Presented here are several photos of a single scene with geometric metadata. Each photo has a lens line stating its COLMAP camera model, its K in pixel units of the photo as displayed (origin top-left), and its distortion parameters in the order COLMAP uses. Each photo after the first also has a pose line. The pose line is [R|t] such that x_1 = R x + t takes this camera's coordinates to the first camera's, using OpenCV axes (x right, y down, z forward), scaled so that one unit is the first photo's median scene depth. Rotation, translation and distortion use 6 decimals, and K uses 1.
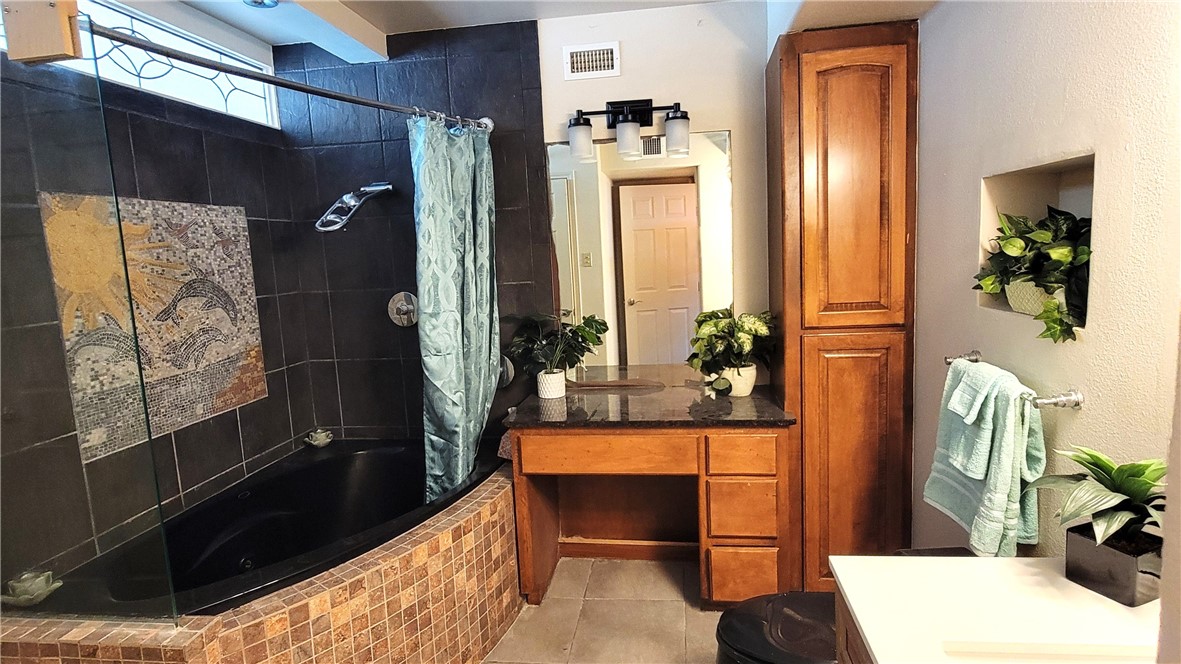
lens RADIAL K [[631.1, 0, 600.3], [0, 631.1, 328.6], [0, 0, 1]] dist [-0.002409, 0.000345]
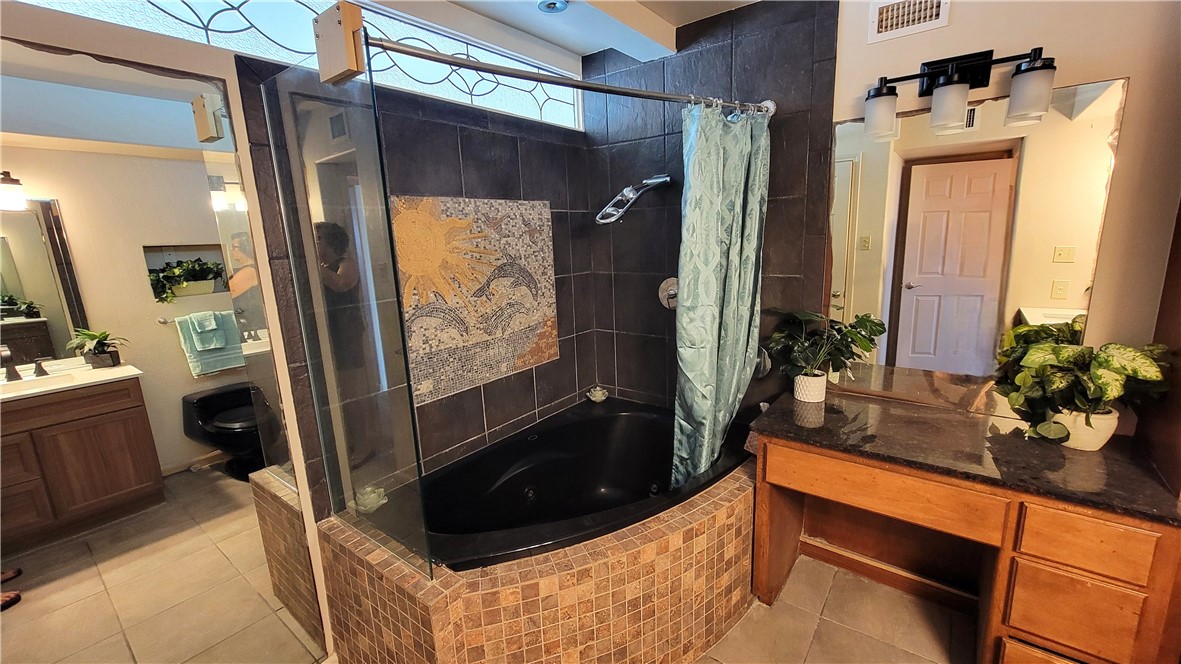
lens RADIAL K [[481.9, 0, 598.4], [0, 481.9, 331.4], [0, 0, 1]] dist [0.000985, 0.000582]
pose [[0.871900, 0.112578, -0.476567, -0.021115], [-0.066369, 0.991402, 0.112771, -0.061044], [0.485165, -0.066695, 0.871875, 0.247378]]
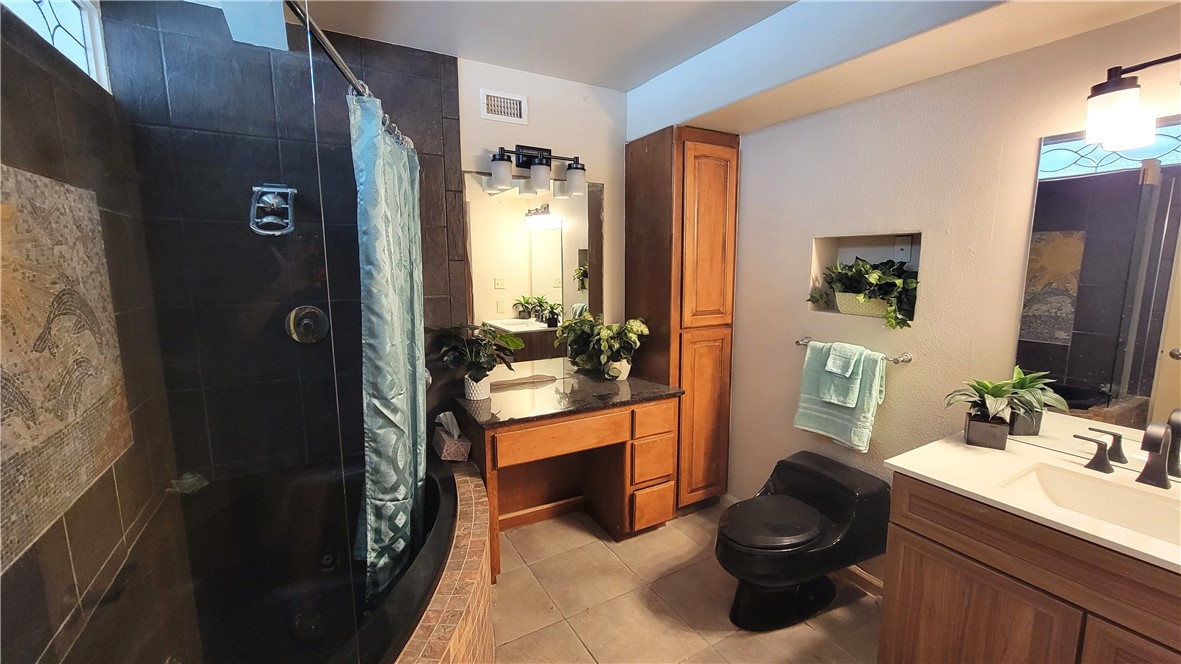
lens RADIAL K [[481.9, 0, 598.4], [0, 481.9, 331.4], [0, 0, 1]] dist [0.000985, 0.000582]
pose [[0.793208, -0.040299, 0.607615, -0.476715], [0.040950, 0.999079, 0.012804, -0.014460], [-0.607572, 0.014726, 0.794128, 0.210232]]
